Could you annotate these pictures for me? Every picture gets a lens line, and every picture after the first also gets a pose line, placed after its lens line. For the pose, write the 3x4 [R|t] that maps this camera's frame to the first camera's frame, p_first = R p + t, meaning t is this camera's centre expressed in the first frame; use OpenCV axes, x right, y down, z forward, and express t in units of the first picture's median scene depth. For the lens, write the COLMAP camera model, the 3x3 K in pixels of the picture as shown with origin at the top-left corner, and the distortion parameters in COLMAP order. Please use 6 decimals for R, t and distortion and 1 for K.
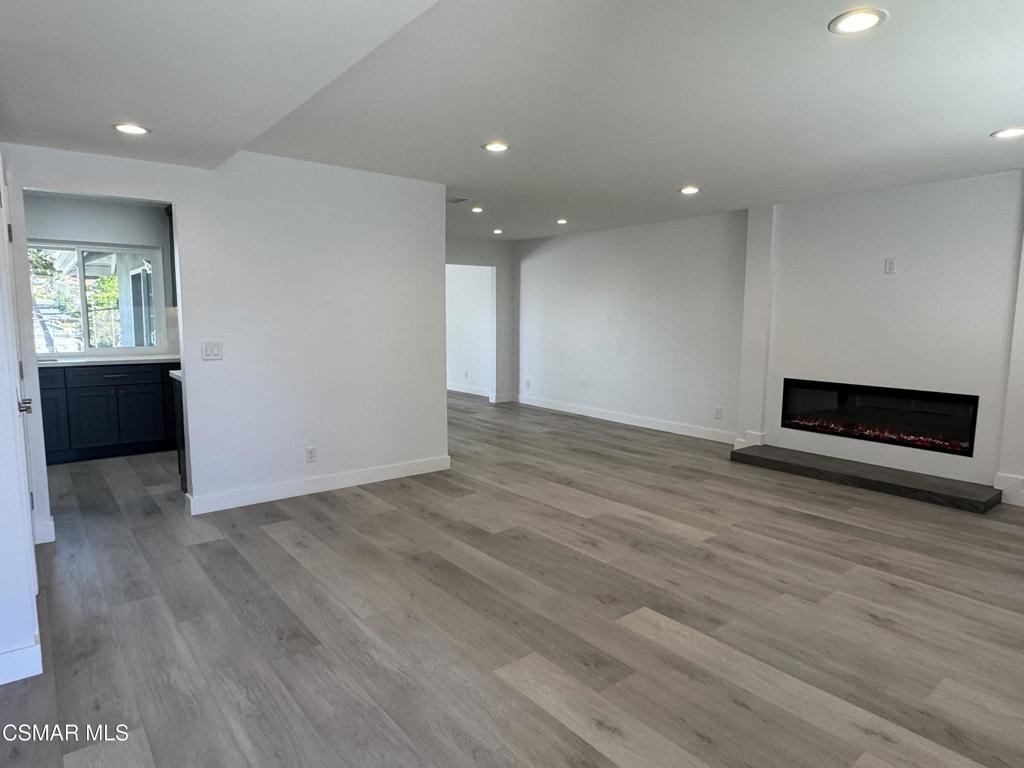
lens RADIAL K [[616.0, 0, 507.2], [0, 616.0, 383.4], [0, 0, 1]] dist [-0.006497, 0.001991]
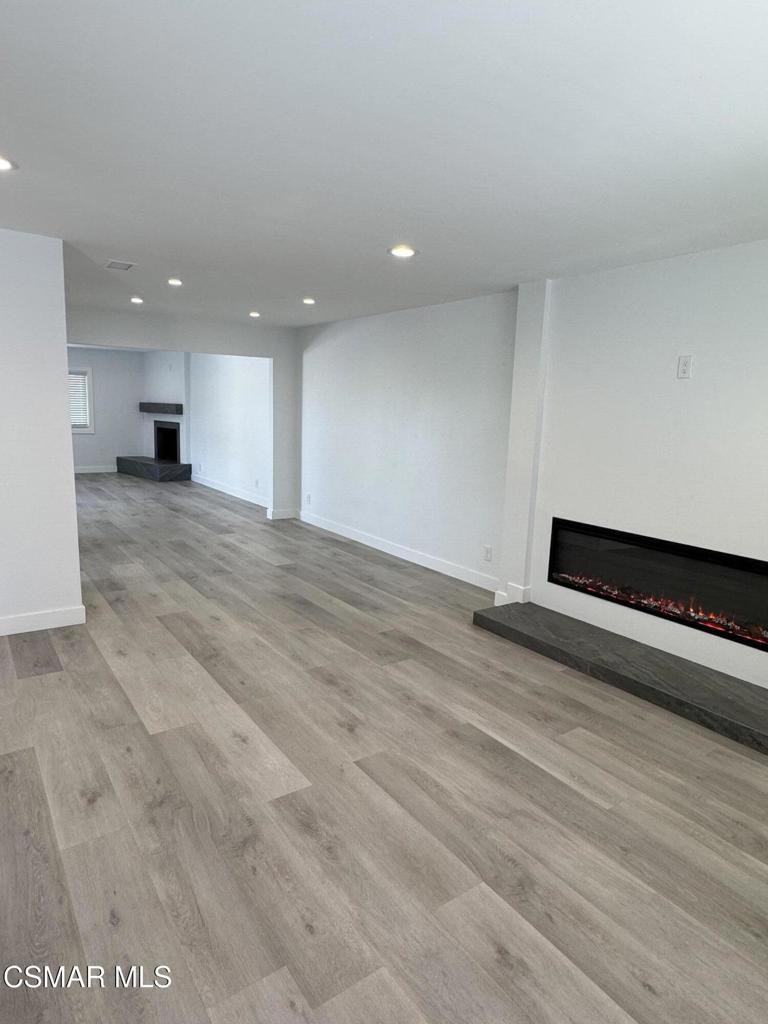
lens RADIAL K [[616.0, 0, 390.9], [0, 616.0, 507.8], [0, 0, 1]] dist [-0.006497, 0.001991]
pose [[0.998420, 0.037023, -0.042269, 0.354547], [-0.035062, 0.998315, 0.046243, -0.058141], [0.043910, -0.044687, 0.998036, 0.308734]]
